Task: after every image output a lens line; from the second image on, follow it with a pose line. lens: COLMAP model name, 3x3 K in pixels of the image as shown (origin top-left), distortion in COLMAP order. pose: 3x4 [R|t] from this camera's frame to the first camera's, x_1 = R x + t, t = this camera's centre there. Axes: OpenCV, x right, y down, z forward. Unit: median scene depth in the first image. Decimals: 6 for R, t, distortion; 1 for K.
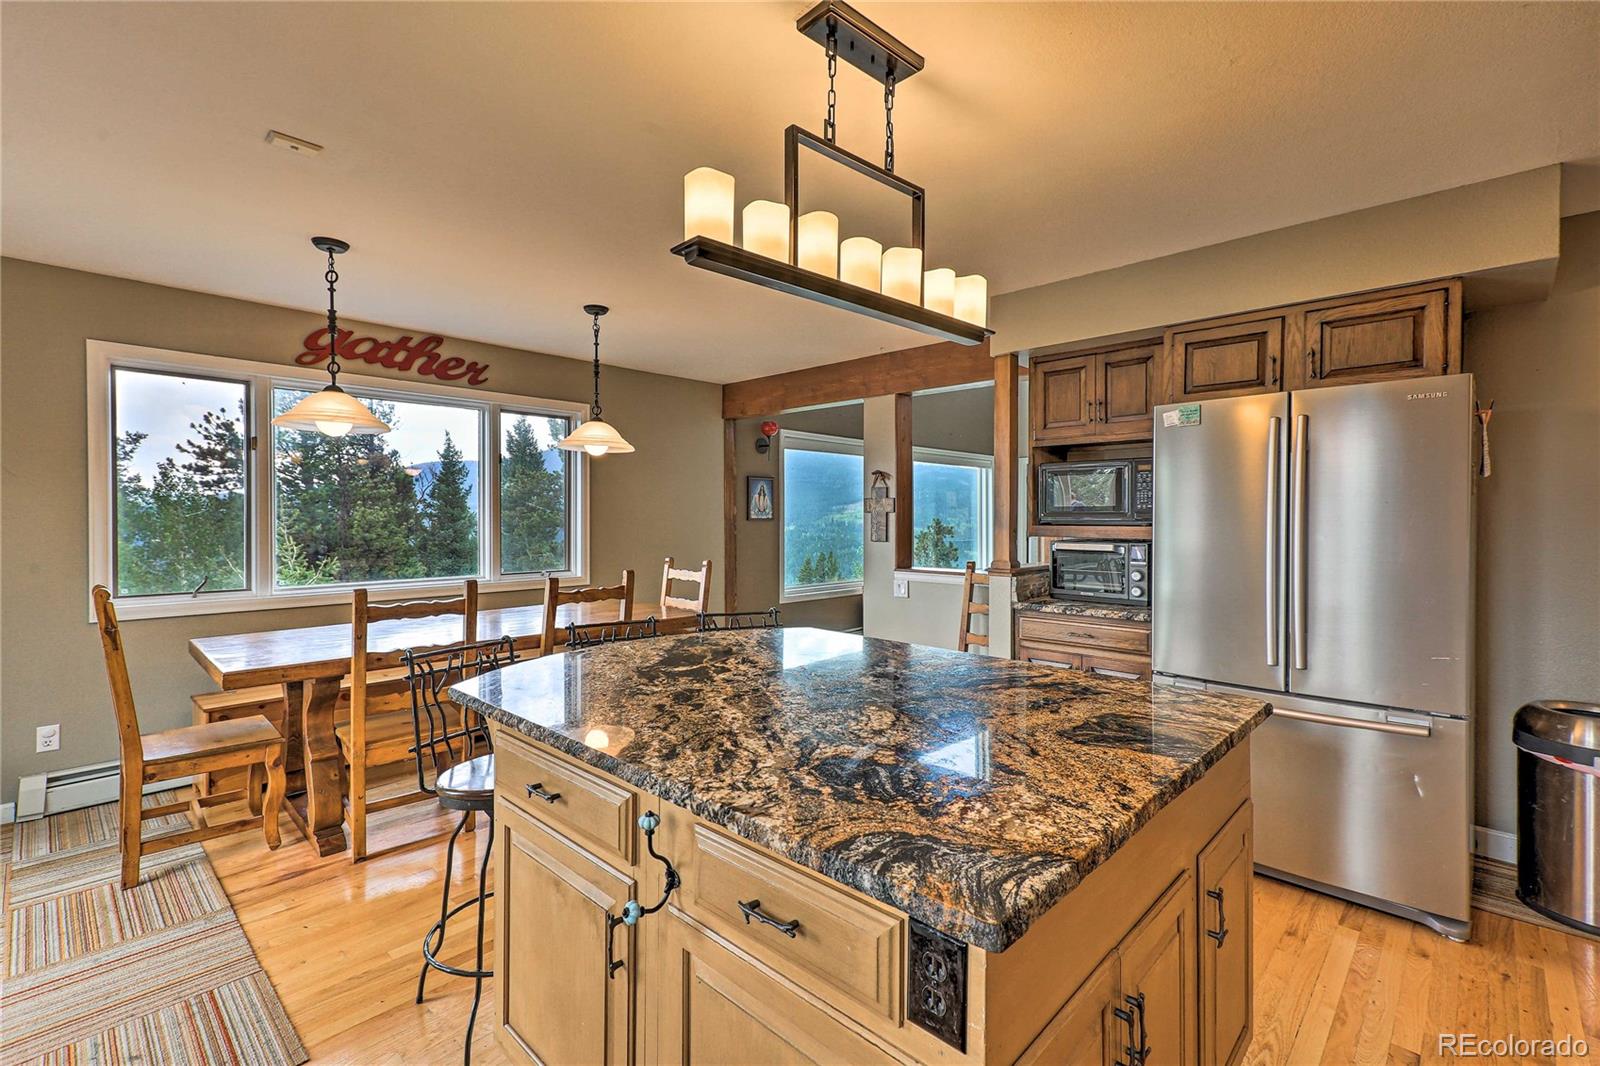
lens RADIAL K [[723.2, 0, 799.8], [0, 723.2, 524.2], [0, 0, 1]] dist [0.017949, 0.000232]
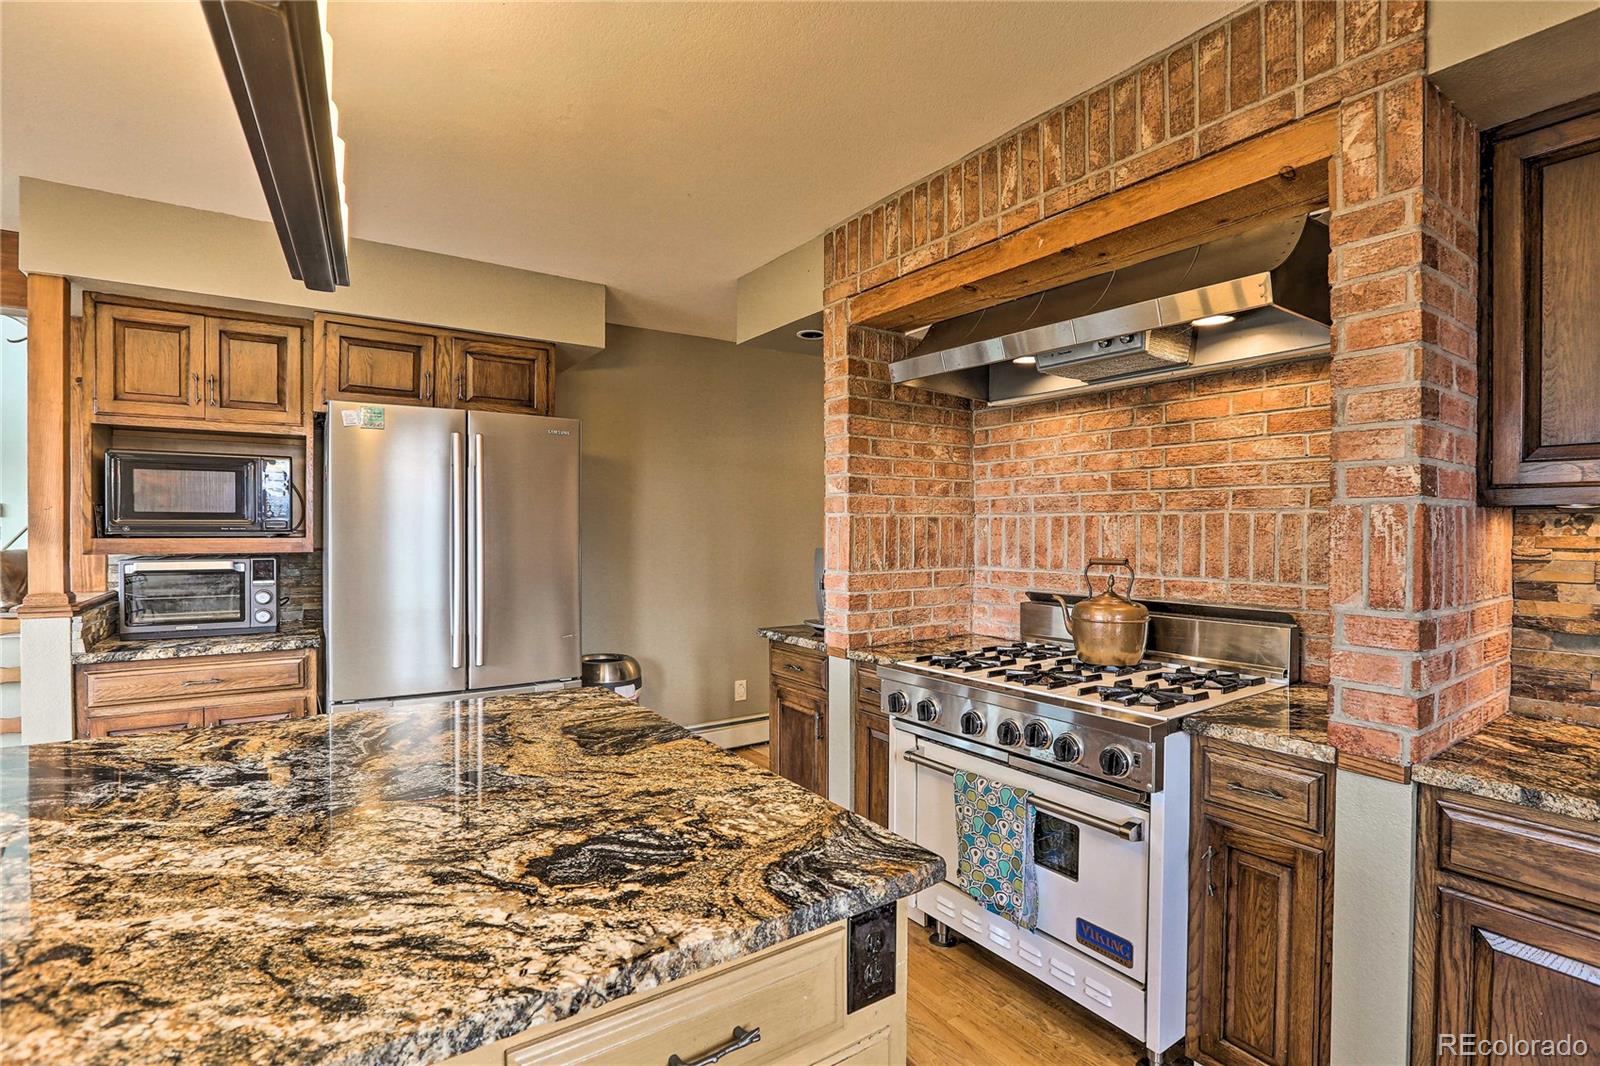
lens RADIAL K [[766.4, 0, 786.9], [0, 766.4, 536.7], [0, 0, 1]] dist [-0.071573, 0.028808]
pose [[0.190893, -0.011139, 0.981548, -0.632031], [0.006611, 0.999928, 0.010061, -0.007279], [-0.981589, 0.004569, 0.190953, 0.615226]]
